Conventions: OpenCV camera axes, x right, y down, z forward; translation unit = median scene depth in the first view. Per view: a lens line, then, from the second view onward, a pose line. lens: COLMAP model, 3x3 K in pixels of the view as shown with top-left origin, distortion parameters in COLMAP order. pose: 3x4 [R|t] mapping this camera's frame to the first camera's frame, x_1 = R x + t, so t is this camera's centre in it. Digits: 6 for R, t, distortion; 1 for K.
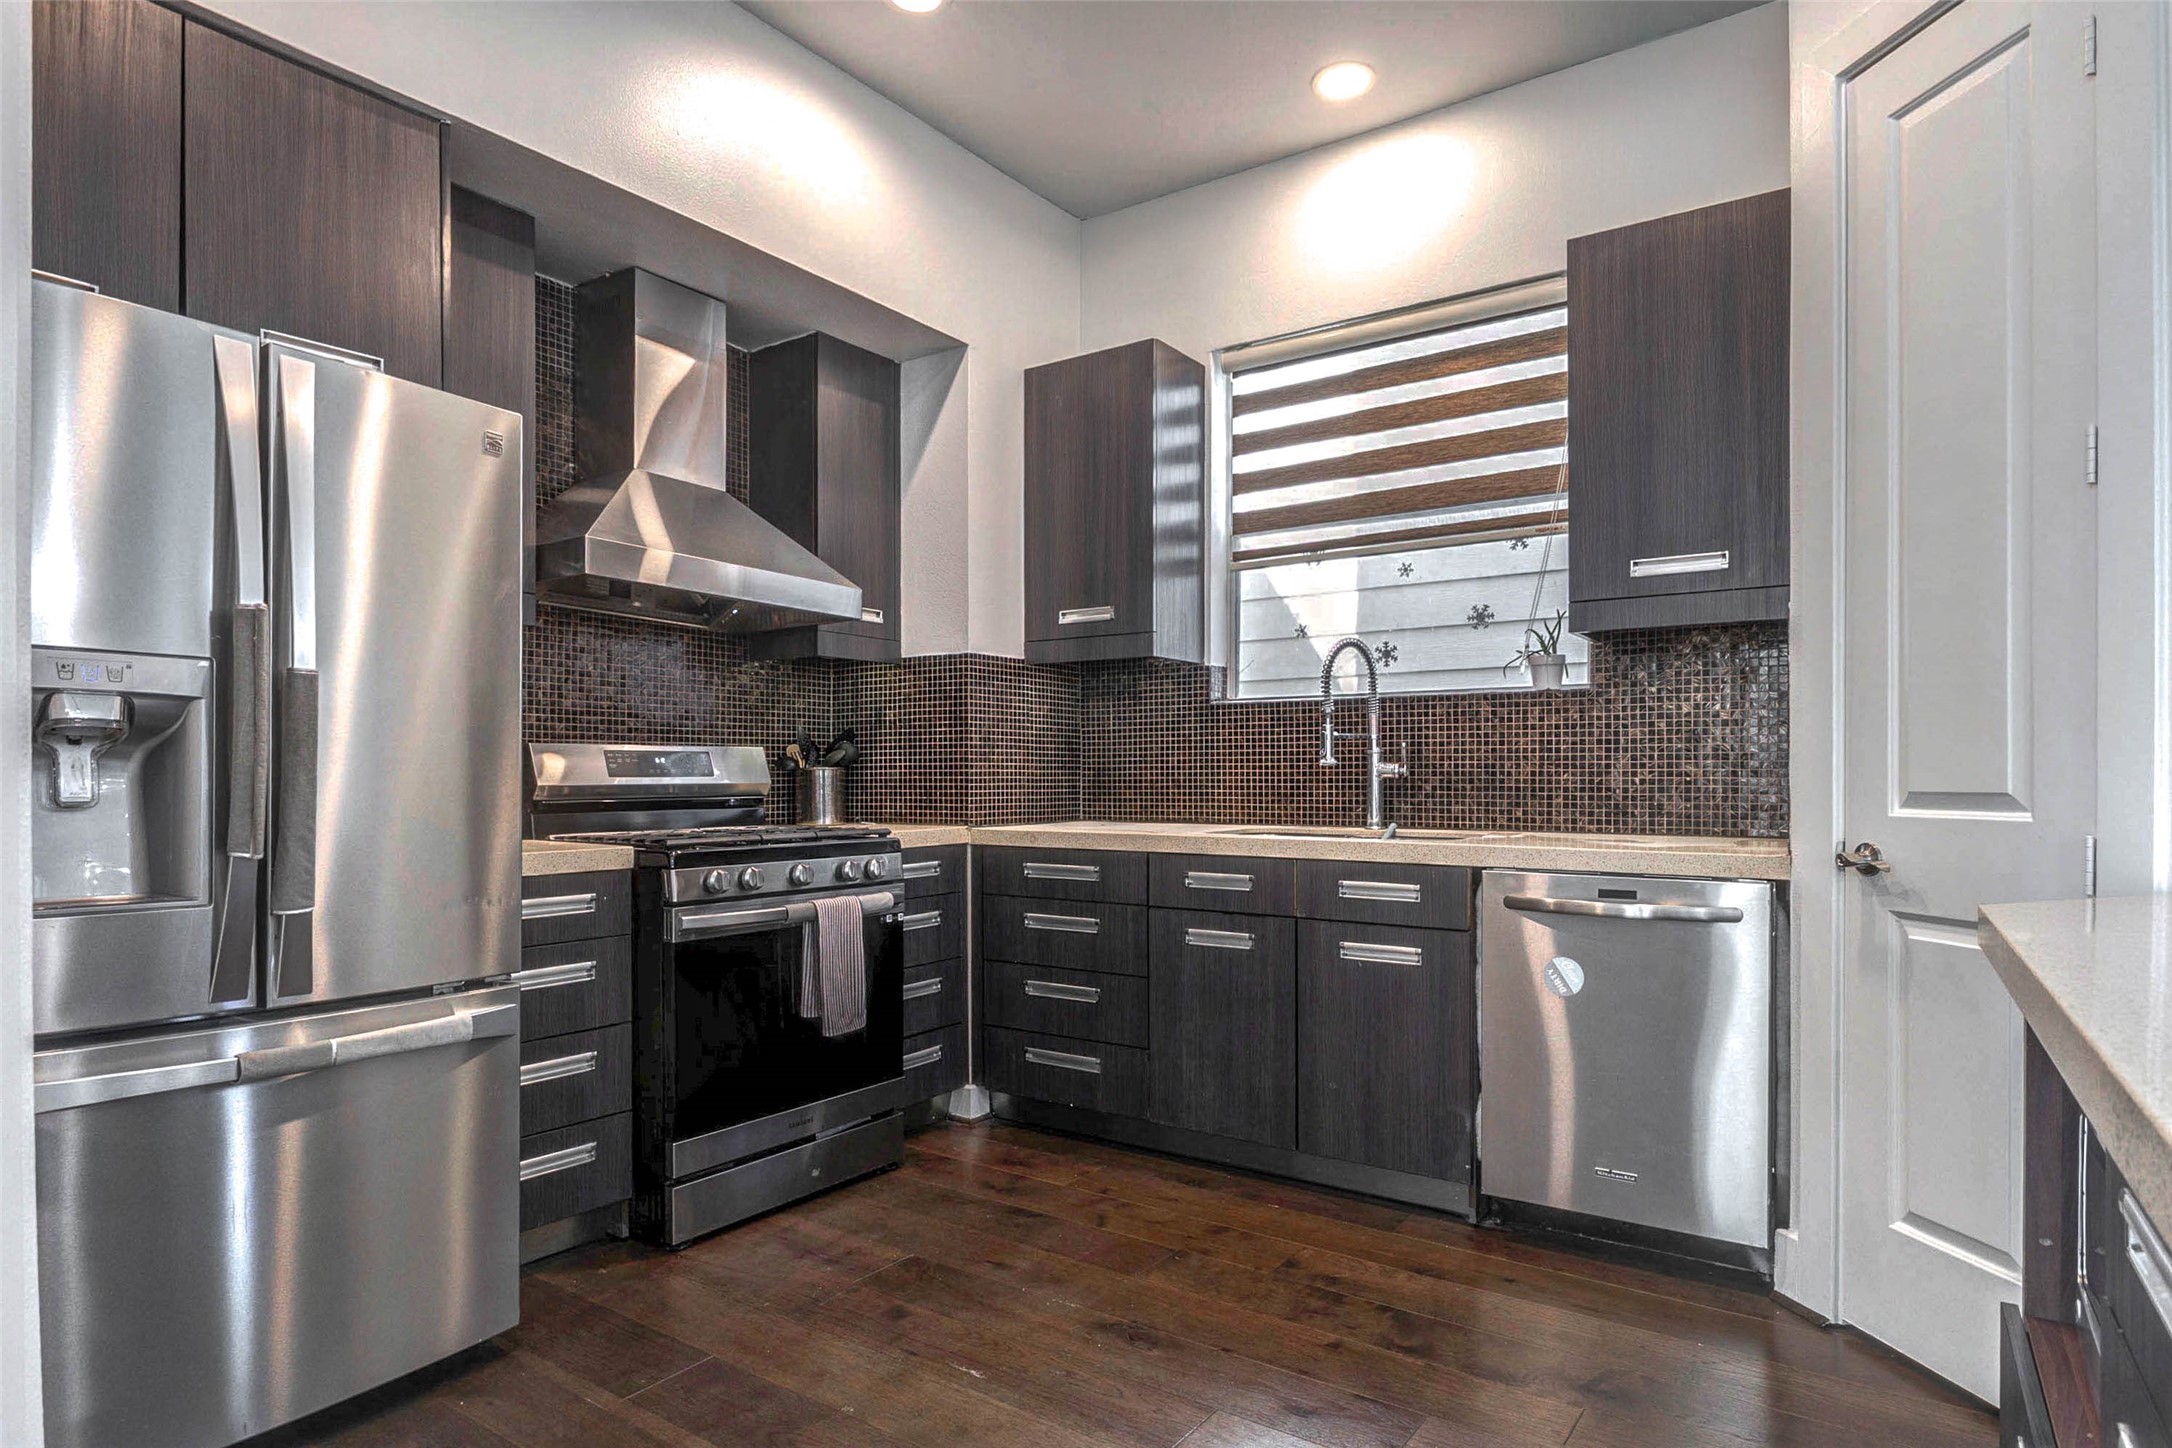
lens RADIAL K [[1171.5, 0, 1089.7], [0, 1171.5, 766.2], [0, 0, 1]] dist [-0.002268, -0.000240]
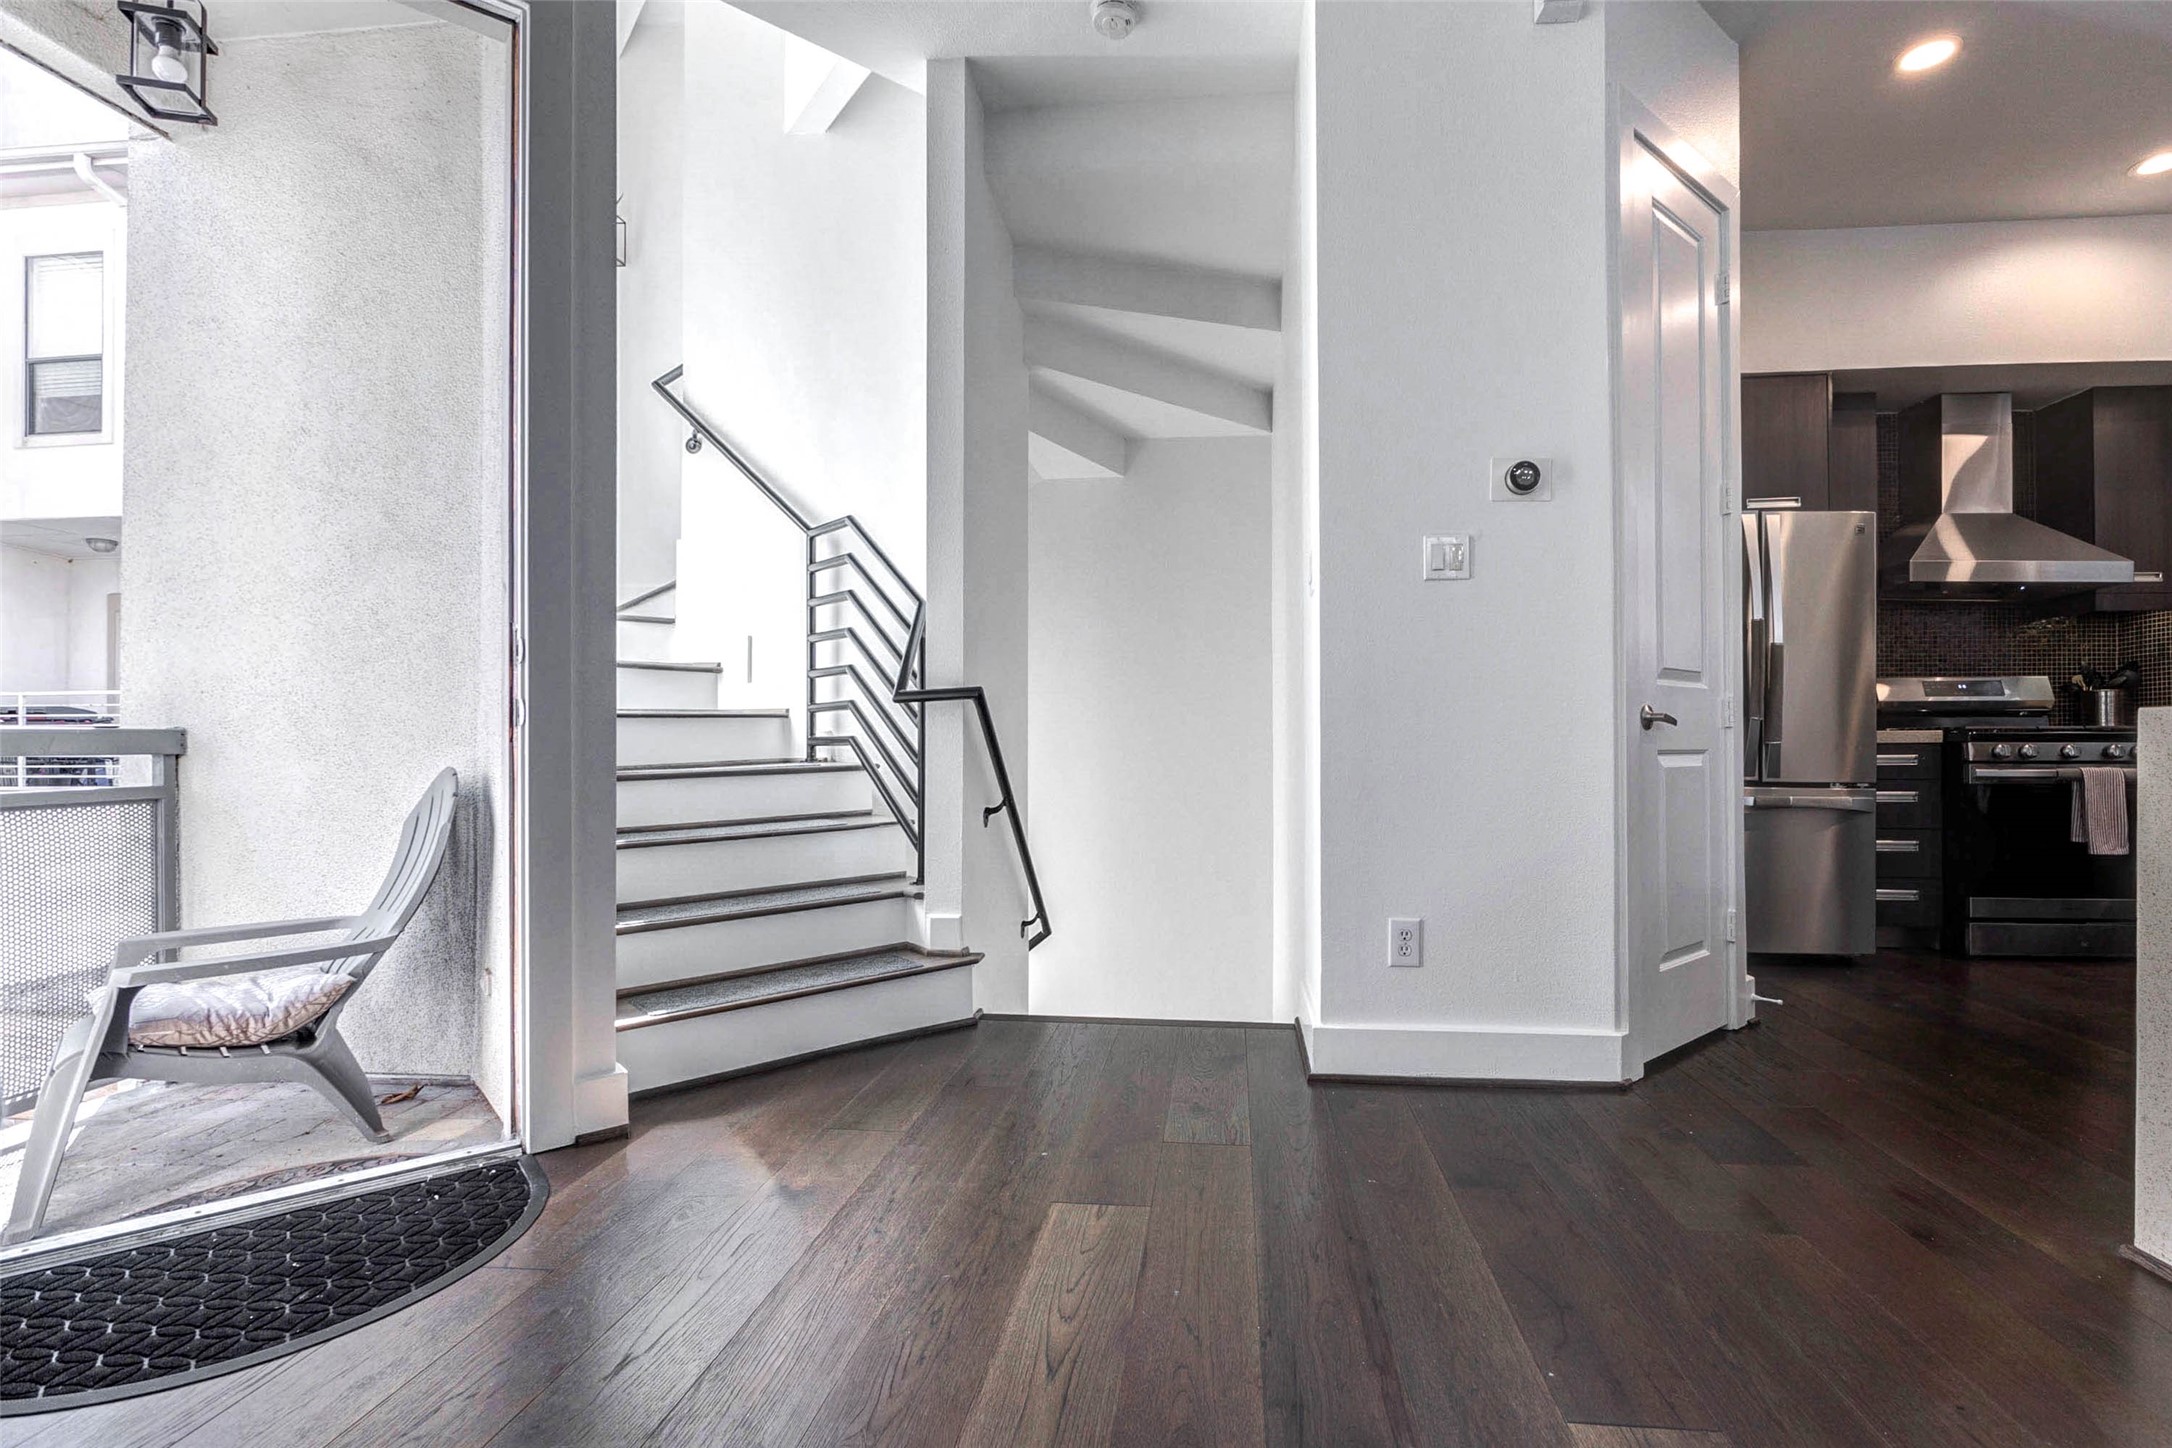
lens RADIAL K [[1030.6, 0, 1090.7], [0, 1030.6, 743.7], [0, 0, 1]] dist [-0.005857, -0.001062]
pose [[0.481710, -0.003311, -0.876324, 0.315825], [0.001759, 0.999995, -0.002811, 0.081239], [0.876329, -0.000187, 0.481713, -0.792411]]
